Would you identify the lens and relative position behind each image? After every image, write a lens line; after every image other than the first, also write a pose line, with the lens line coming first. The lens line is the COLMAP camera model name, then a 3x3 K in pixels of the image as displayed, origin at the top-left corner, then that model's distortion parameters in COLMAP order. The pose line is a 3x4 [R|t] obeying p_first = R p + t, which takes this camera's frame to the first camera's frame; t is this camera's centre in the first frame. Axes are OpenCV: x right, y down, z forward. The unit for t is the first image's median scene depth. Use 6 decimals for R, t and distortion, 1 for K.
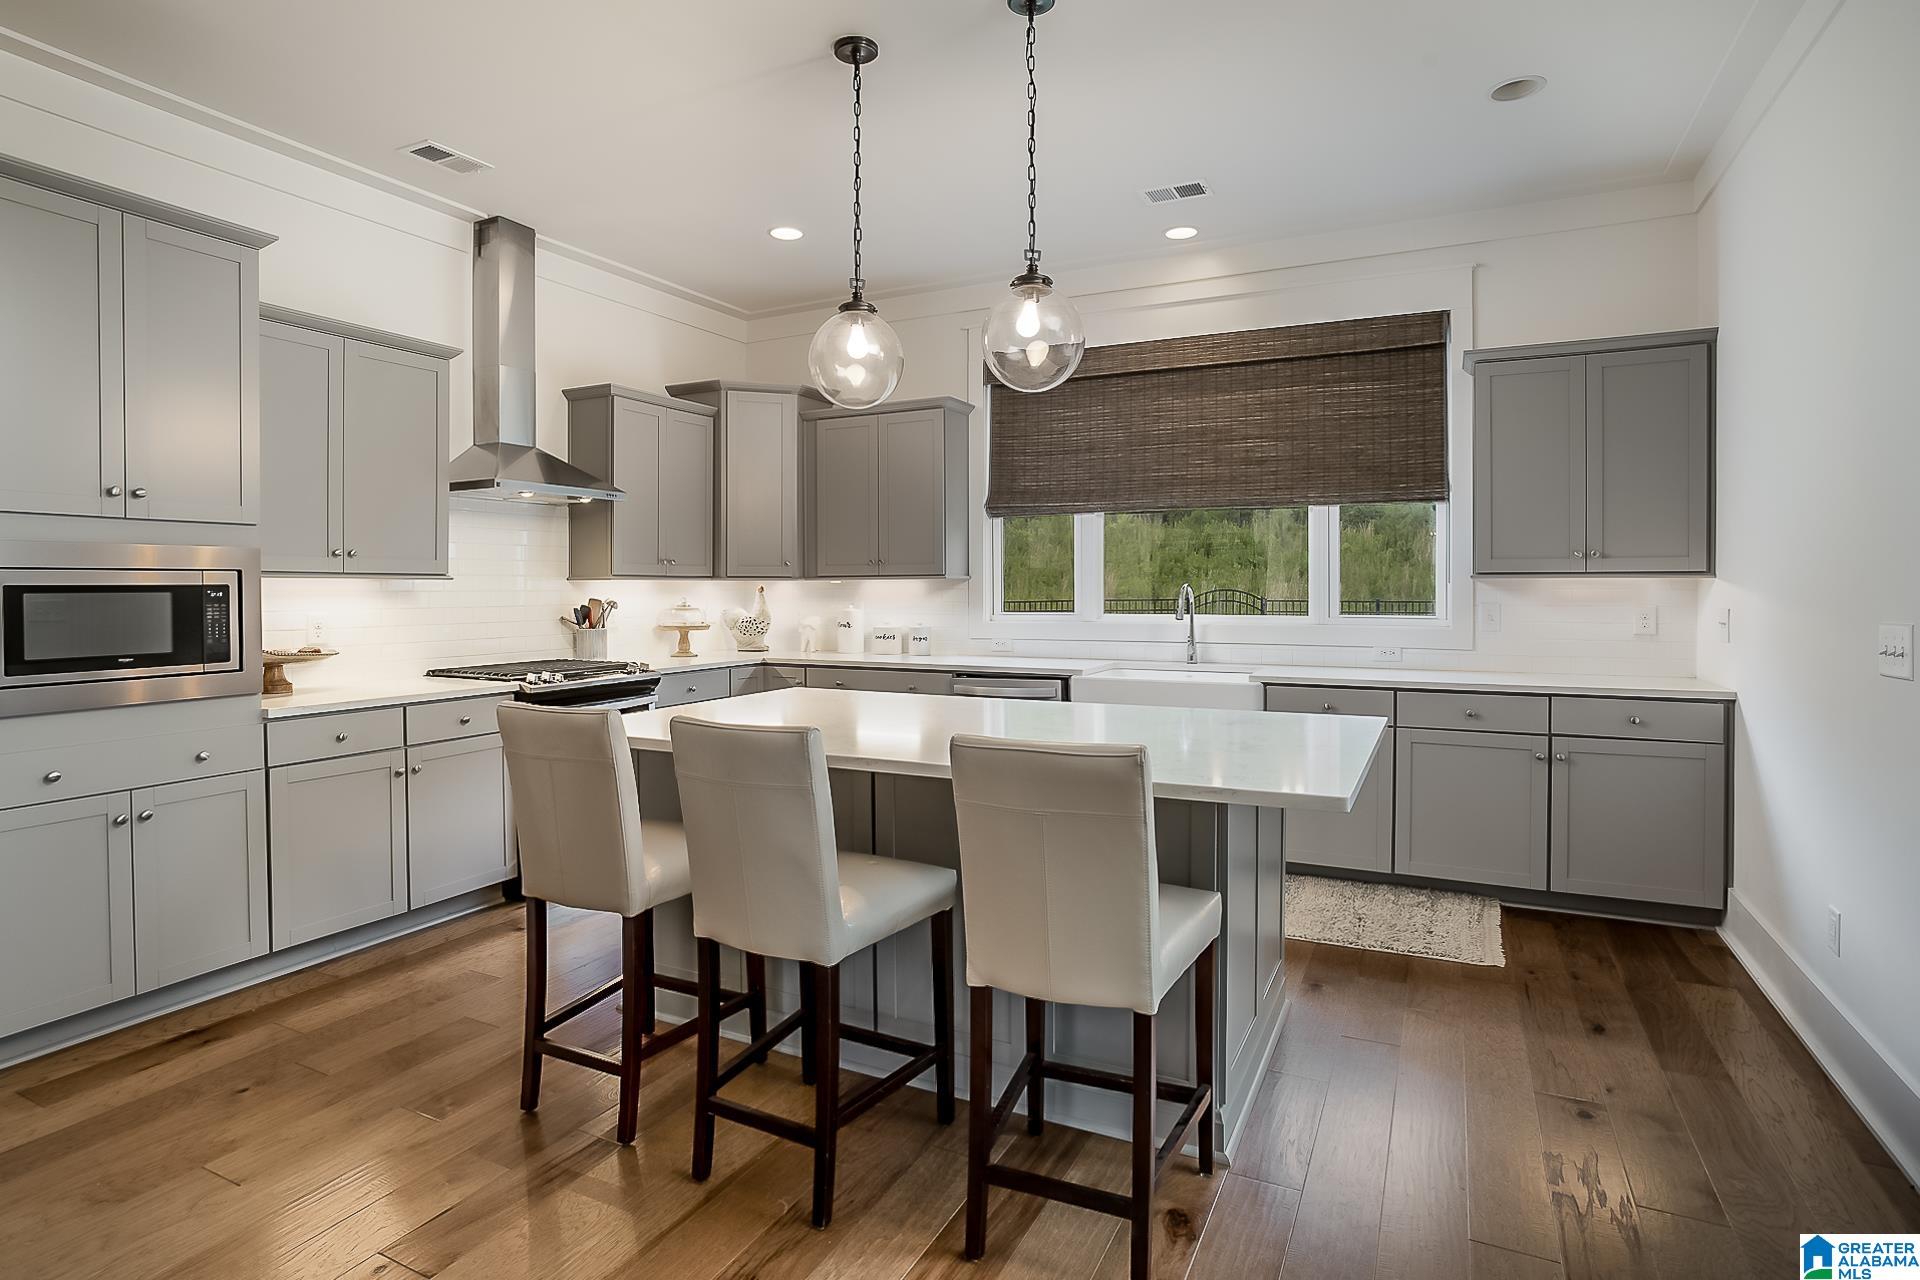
lens RADIAL K [[1011.3, 0, 980.0], [0, 1011.3, 611.5], [0, 0, 1]] dist [-0.061379, 0.028882]
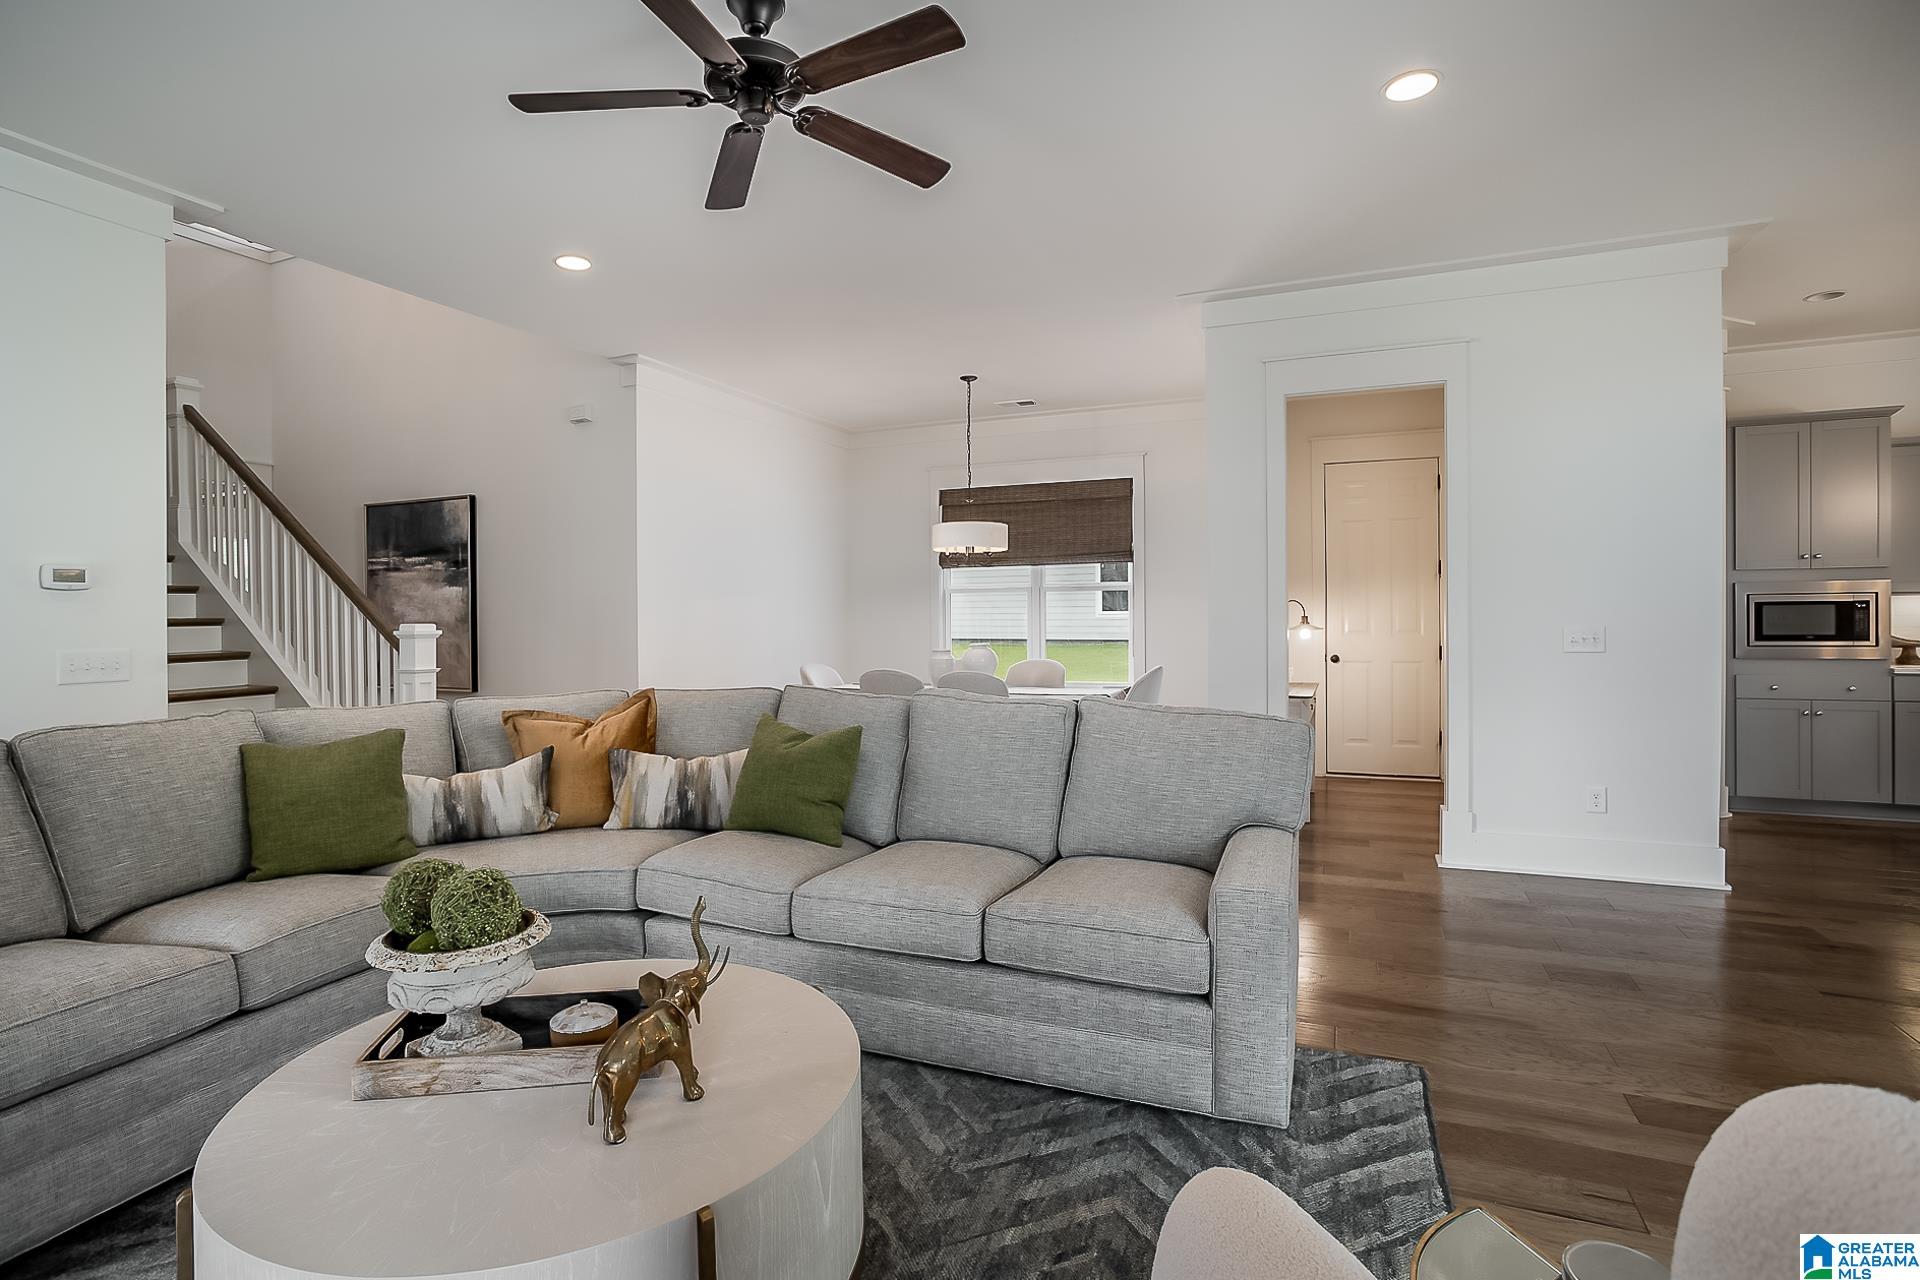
lens RADIAL K [[904.6, 0, 922.1], [0, 904.6, 611.1], [0, 0, 1]] dist [-0.016692, 0.000652]
pose [[0.030274, 0.000262, -0.999542, 0.534612], [-0.014049, 0.999901, -0.000163, 0.011511], [0.999443, 0.014047, 0.030274, -0.523699]]
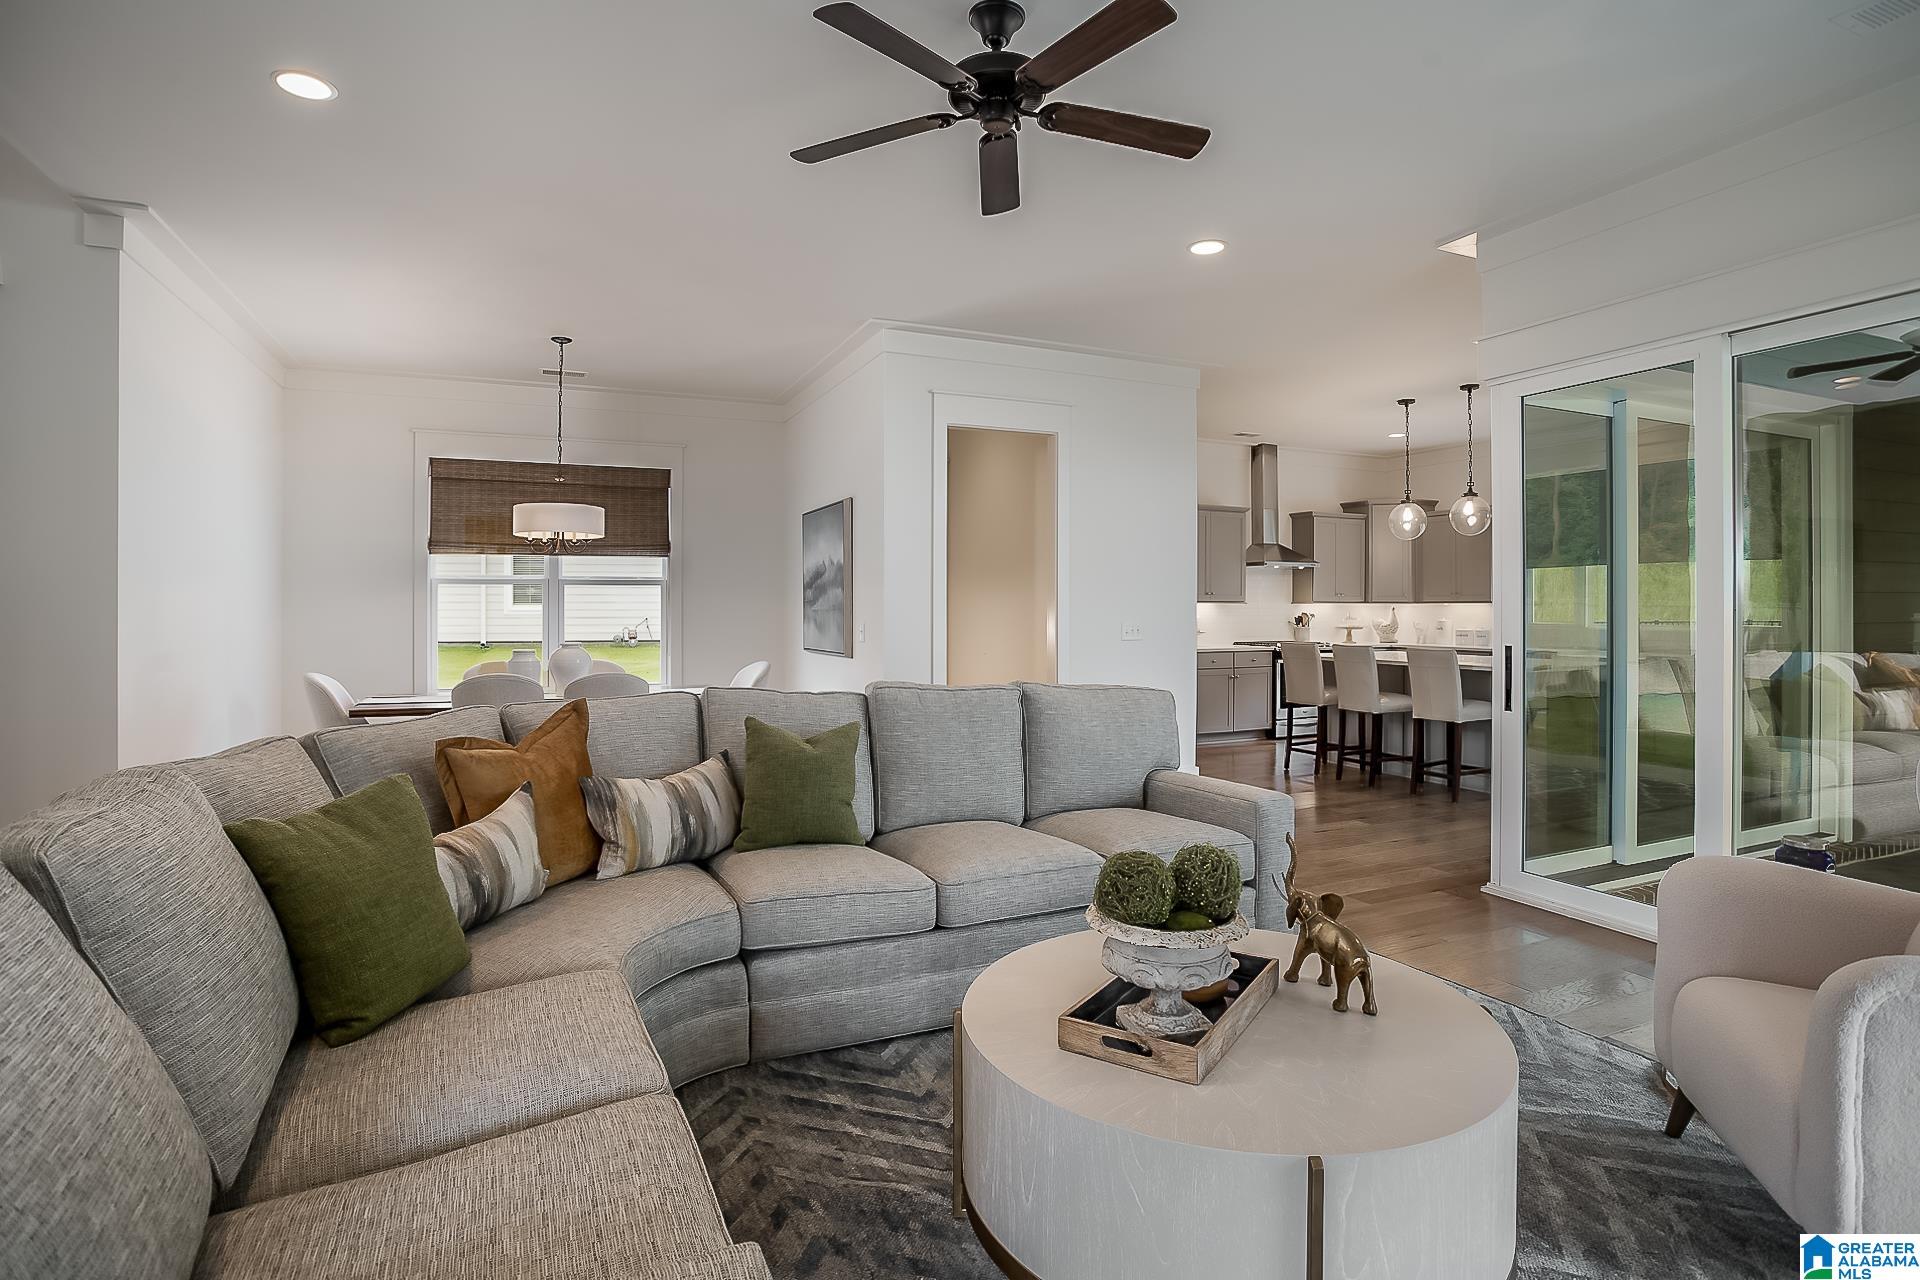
lens RADIAL K [[954.0, 0, 921.8], [0, 954.0, 591.4], [0, 0, 1]] dist [-0.022001, 0.000475]
pose [[0.739639, -0.006704, -0.672970, 0.368582], [-0.020170, 0.999280, -0.032124, 0.023330], [0.672701, 0.037334, 0.738972, -1.025817]]
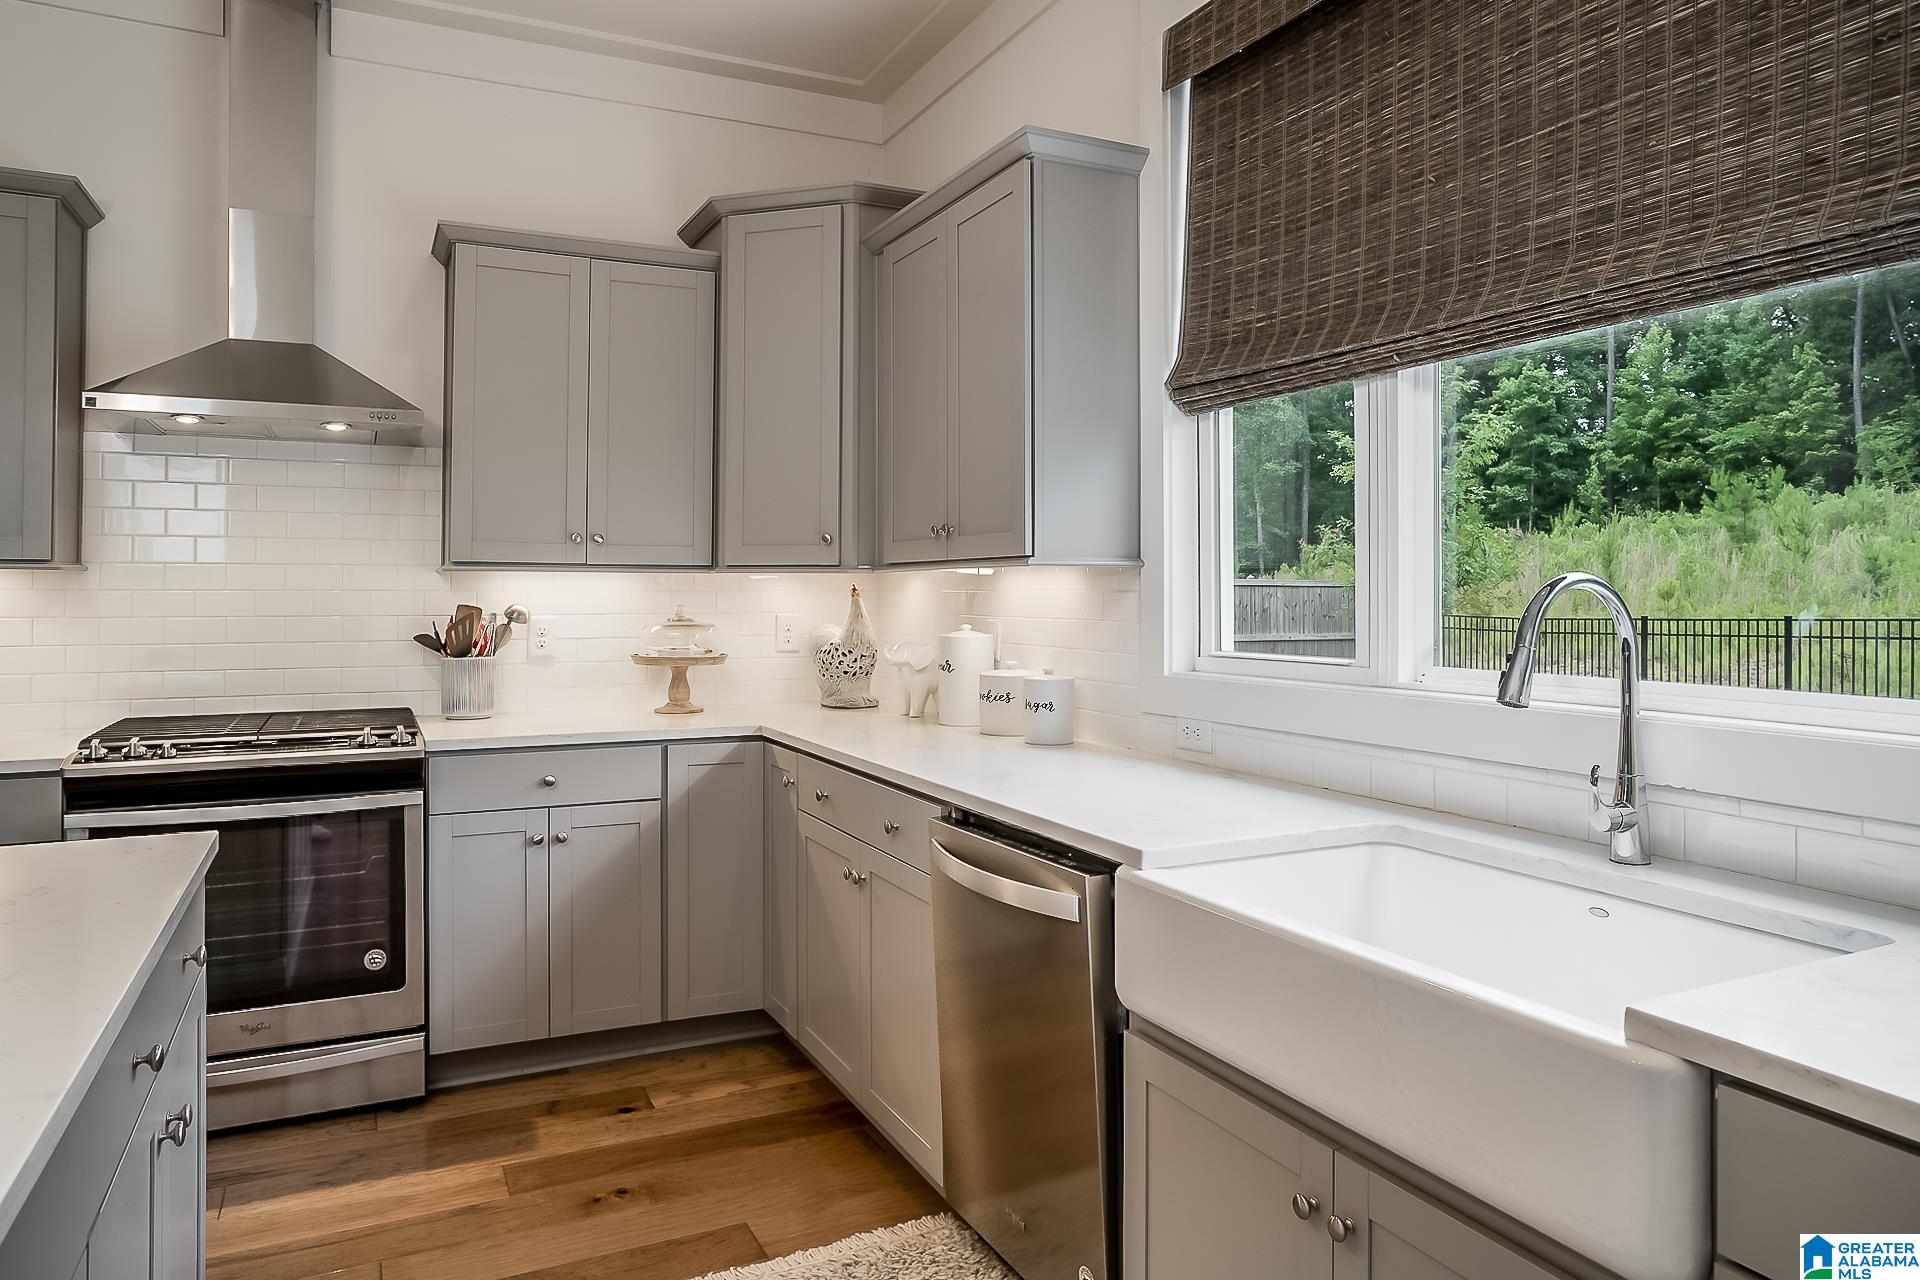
lens RADIAL K [[1254.1, 0, 957.9], [0, 1254.1, 581.3], [0, 0, 1]] dist [0.001338, 0.002205]
pose [[0.778646, 0.000208, -0.627464, 0.276481], [-0.015963, 0.999683, -0.019478, -0.017261], [0.627261, 0.025183, 0.778402, 0.603748]]
